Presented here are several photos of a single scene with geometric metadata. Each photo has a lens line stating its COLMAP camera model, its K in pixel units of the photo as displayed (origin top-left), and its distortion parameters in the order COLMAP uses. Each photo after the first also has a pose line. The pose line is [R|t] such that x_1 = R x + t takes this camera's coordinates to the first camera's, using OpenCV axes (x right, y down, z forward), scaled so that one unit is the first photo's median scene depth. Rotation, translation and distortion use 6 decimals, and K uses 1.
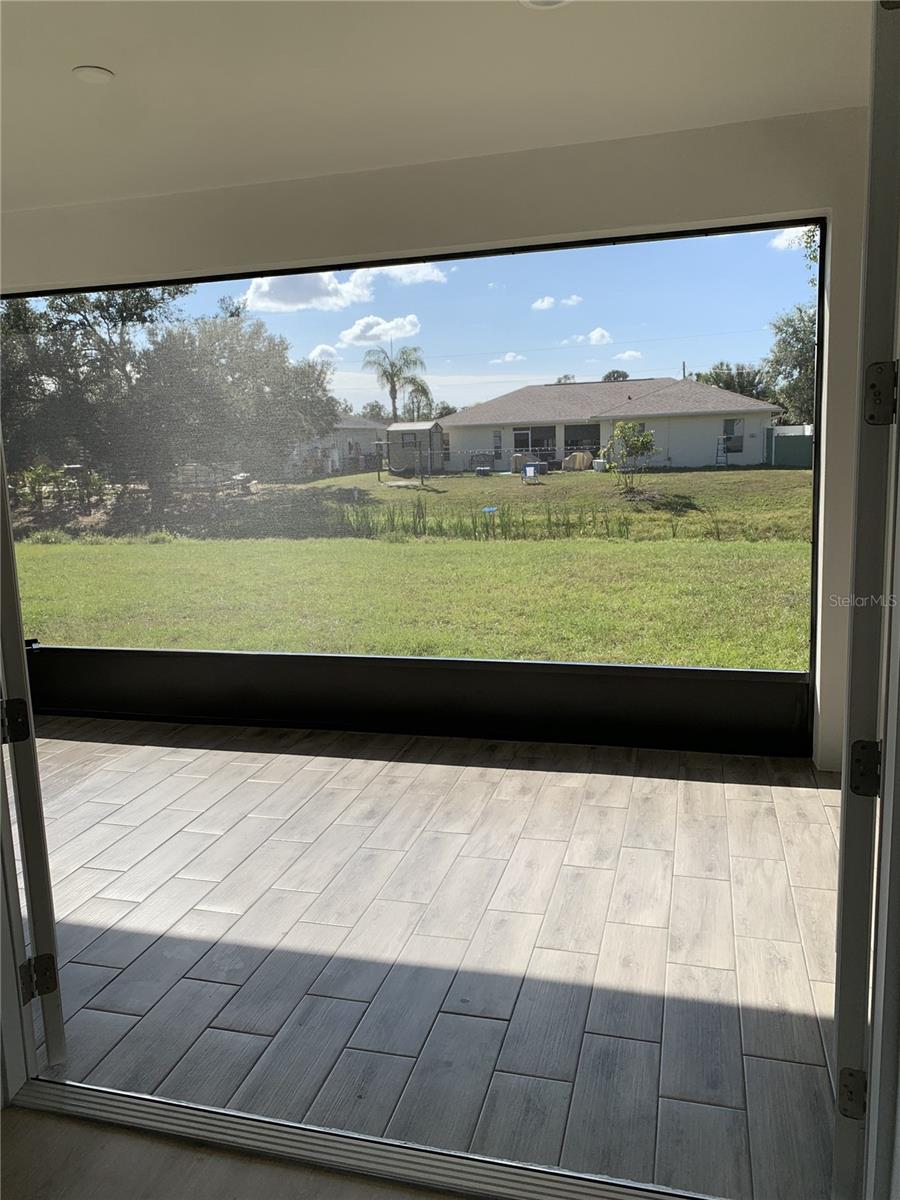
lens RADIAL K [[915.0, 0, 440.7], [0, 915.0, 570.2], [0, 0, 1]] dist [0.040192, -0.058402]
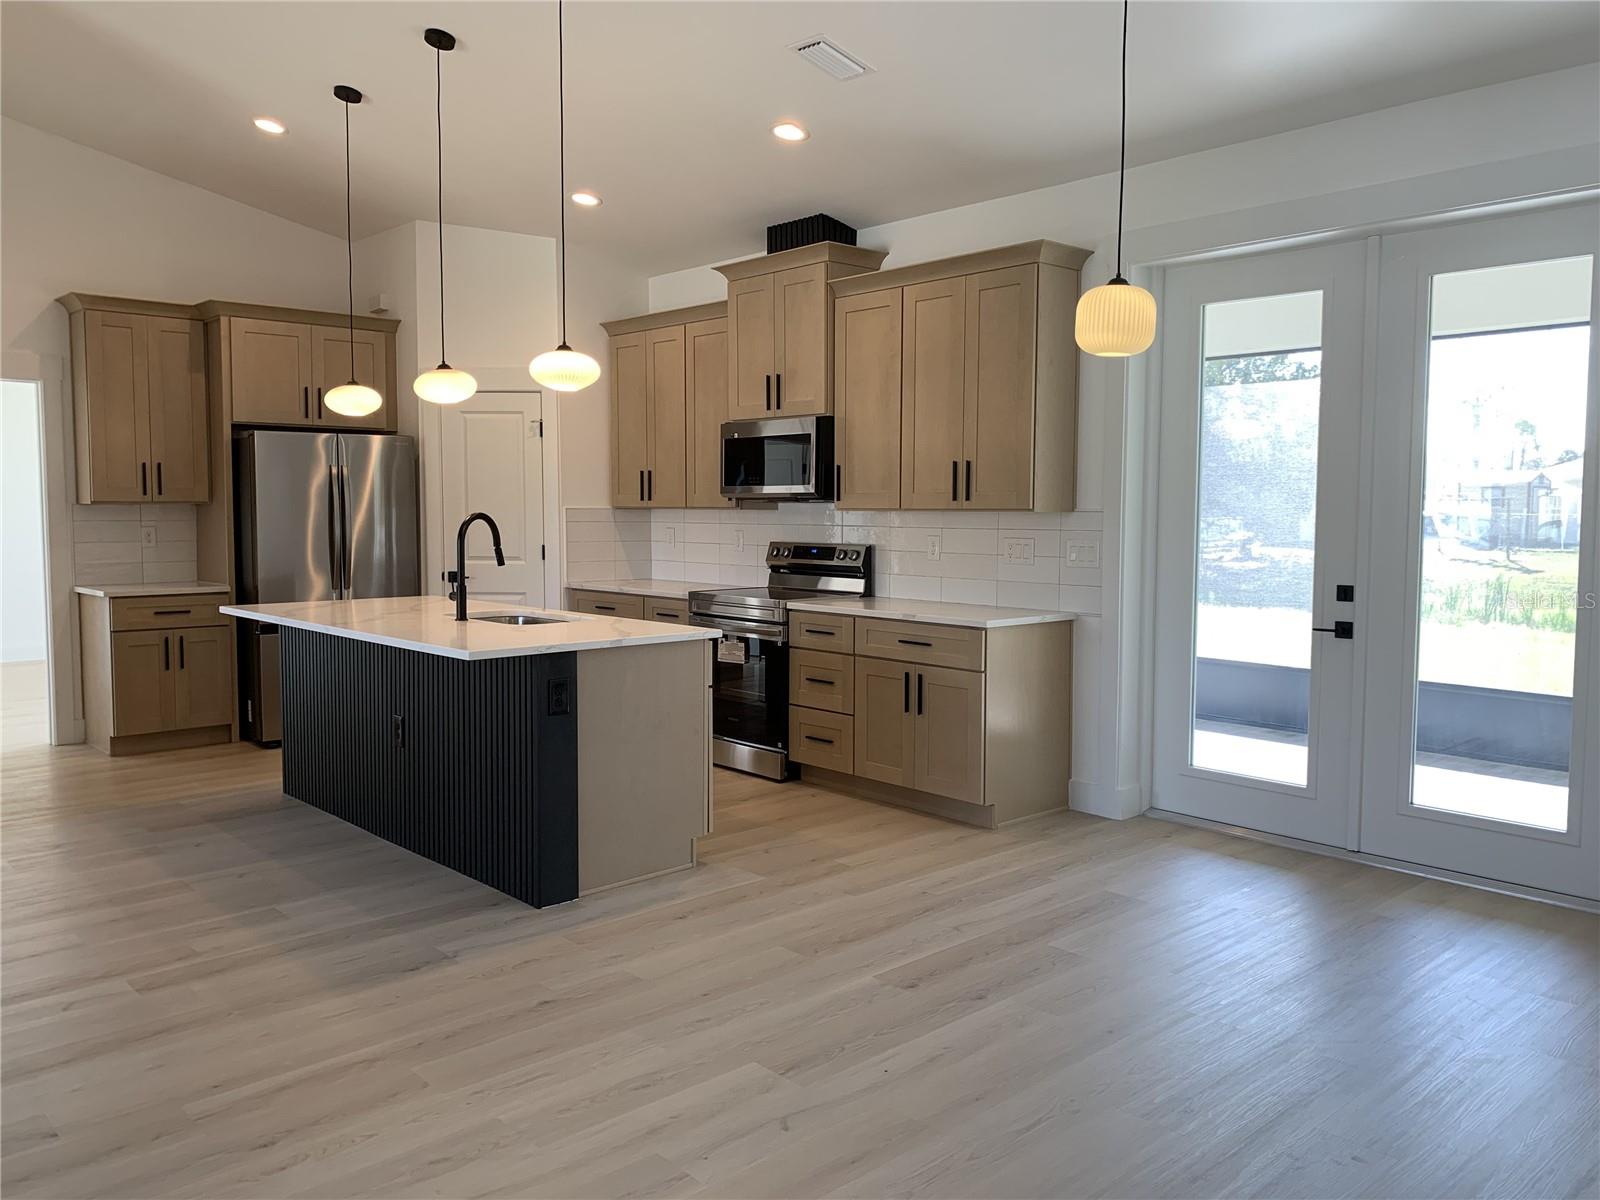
lens RADIAL K [[1220.0, 0, 802.1], [0, 1220.0, 587.6], [0, 0, 1]] dist [0.040192, -0.058402]
pose [[0.851156, 0.075947, -0.519389, 0.010695], [-0.105615, 0.994020, -0.027729, 0.011385], [0.514177, 0.078457, 0.854088, -0.088166]]
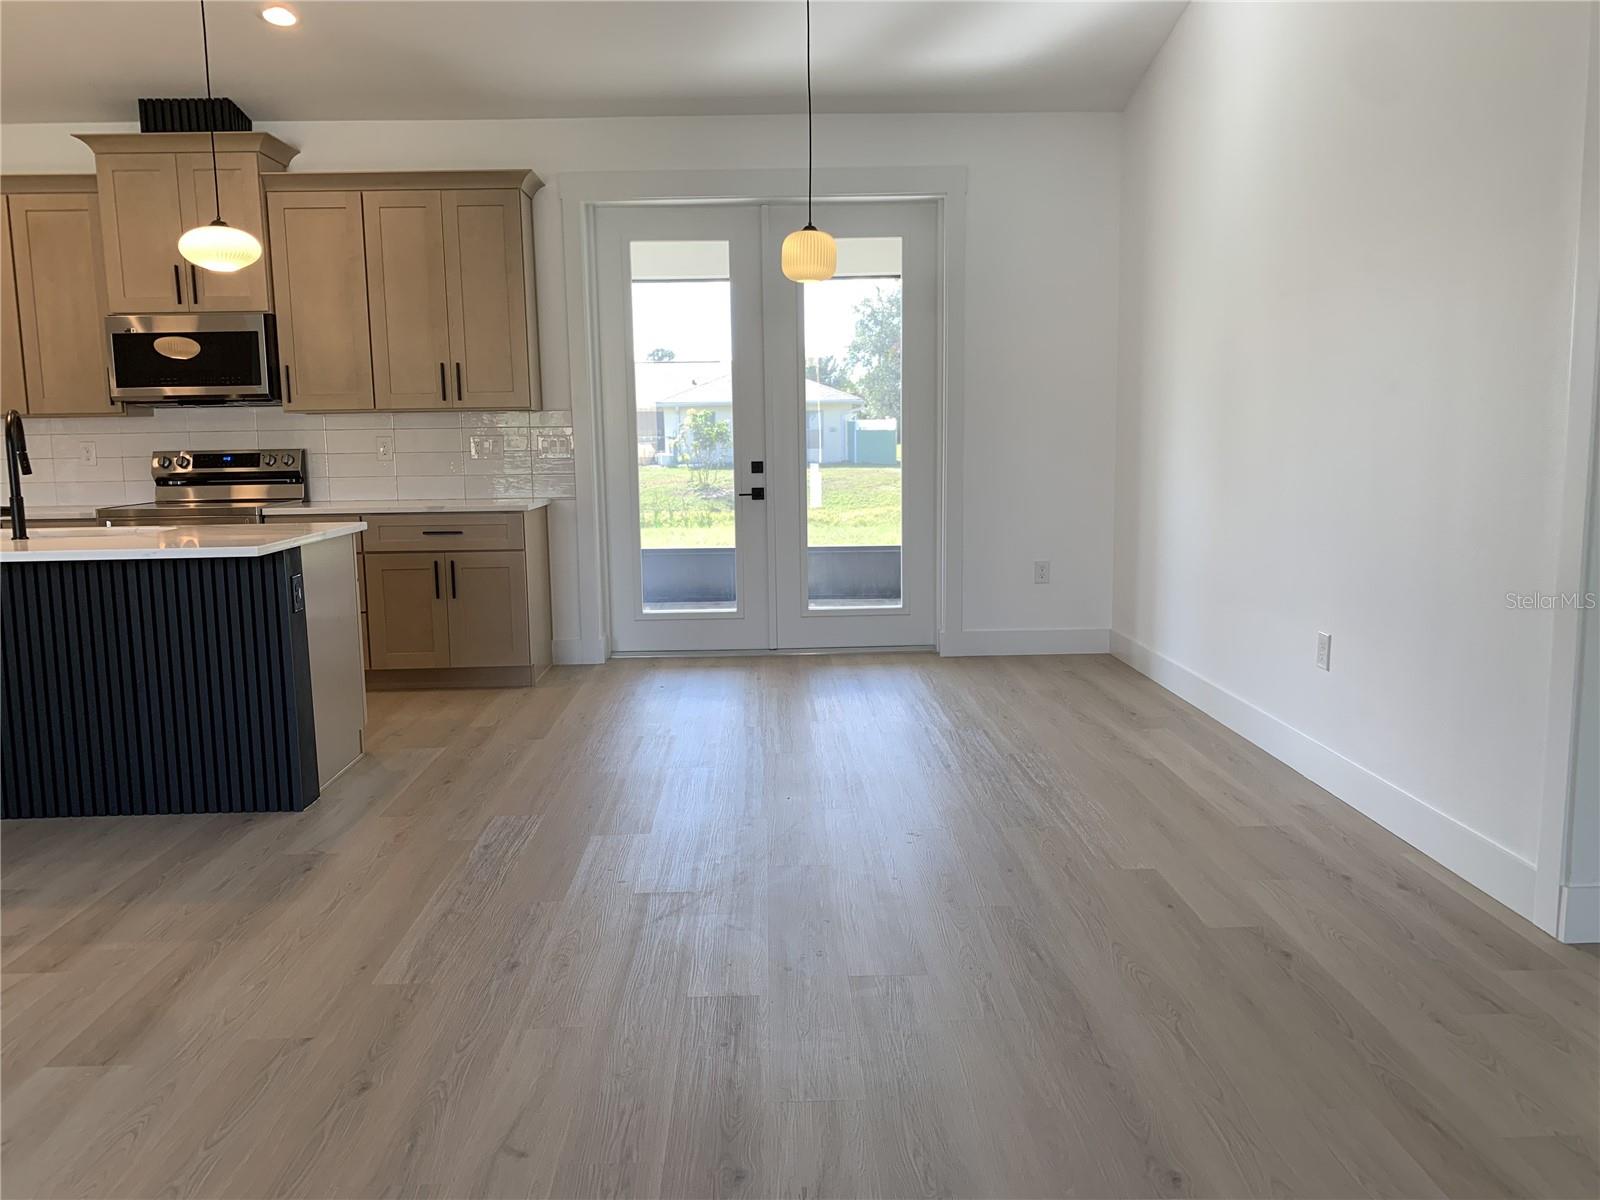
lens RADIAL K [[1220.0, 0, 793.2], [0, 1220.0, 589.7], [0, 0, 1]] dist [0.040192, -0.058402]
pose [[0.954861, -0.015846, 0.296631, -0.051343], [0.020139, 0.999732, -0.011423, 0.021680], [-0.296371, 0.016881, 0.954924, -0.117484]]
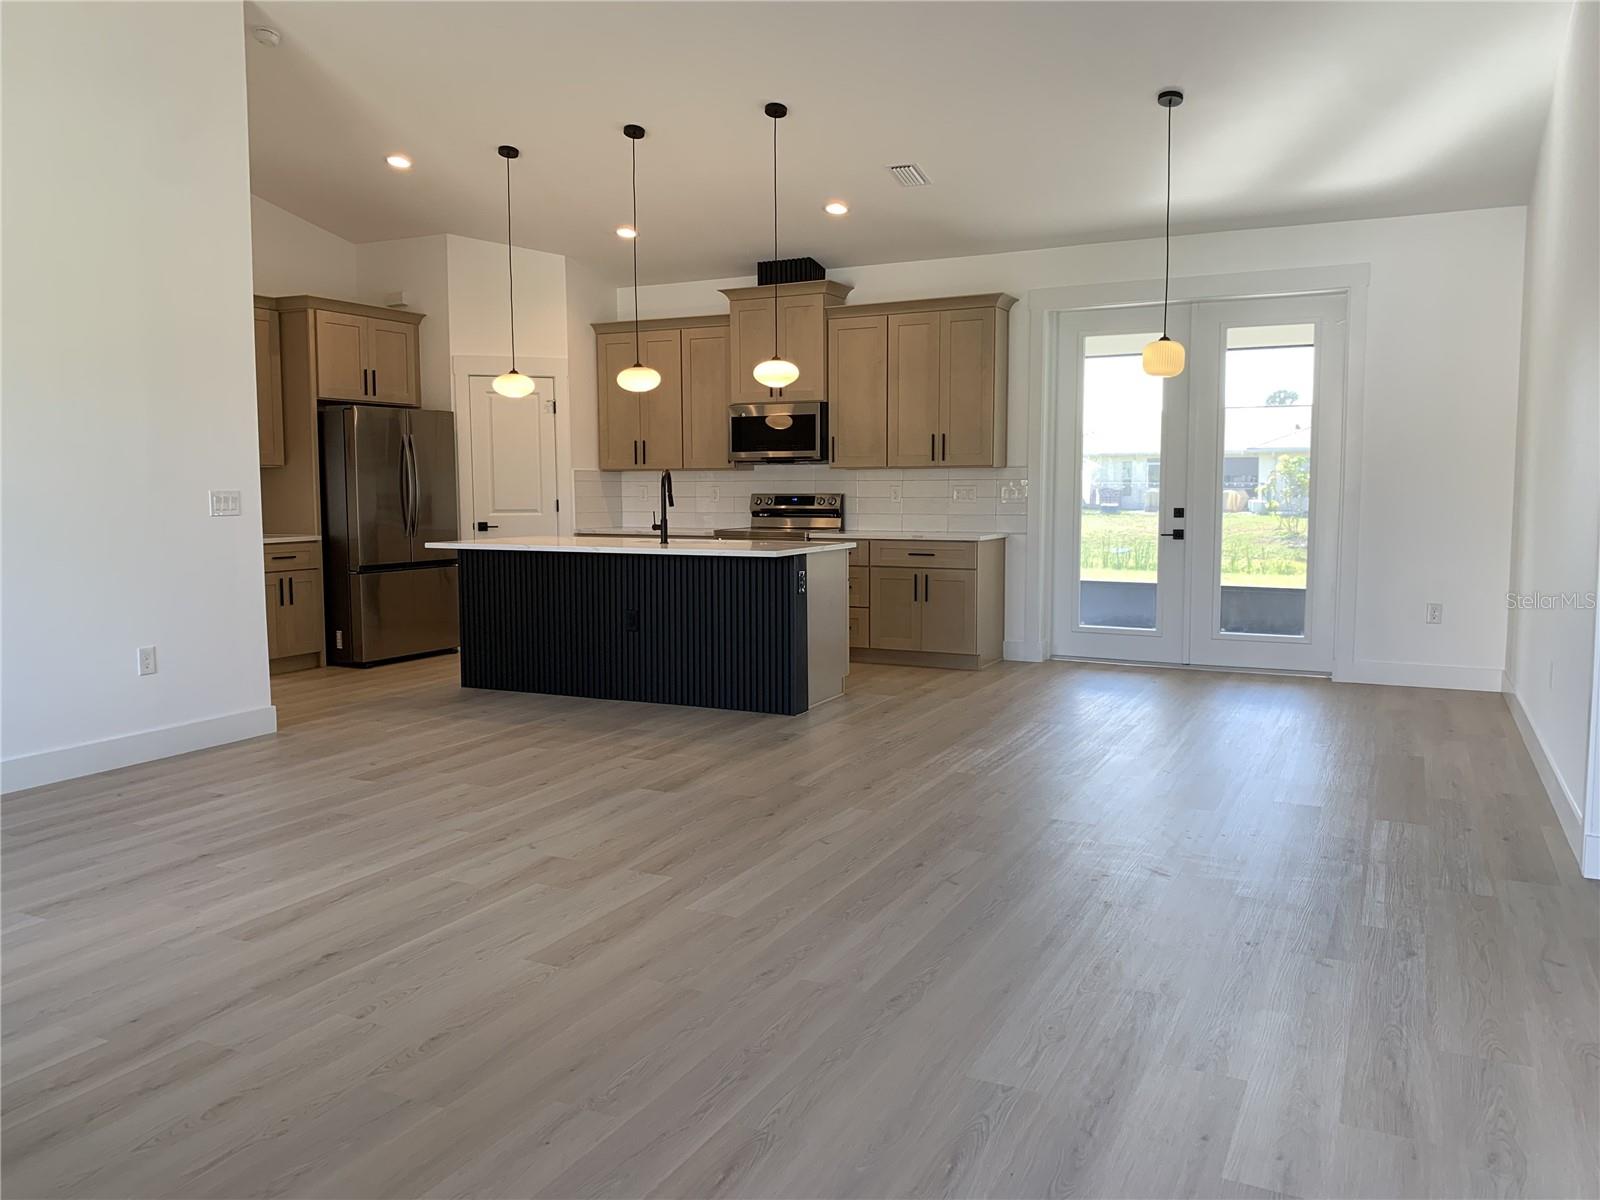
lens RADIAL K [[1220.0, 0, 777.8], [0, 1220.0, 603.1], [0, 0, 1]] dist [0.040192, -0.058402]
pose [[0.979608, 0.053143, -0.193764, -0.031580], [-0.059246, 0.997909, -0.025837, 0.027144], [0.191985, 0.036790, 0.980708, -0.170312]]
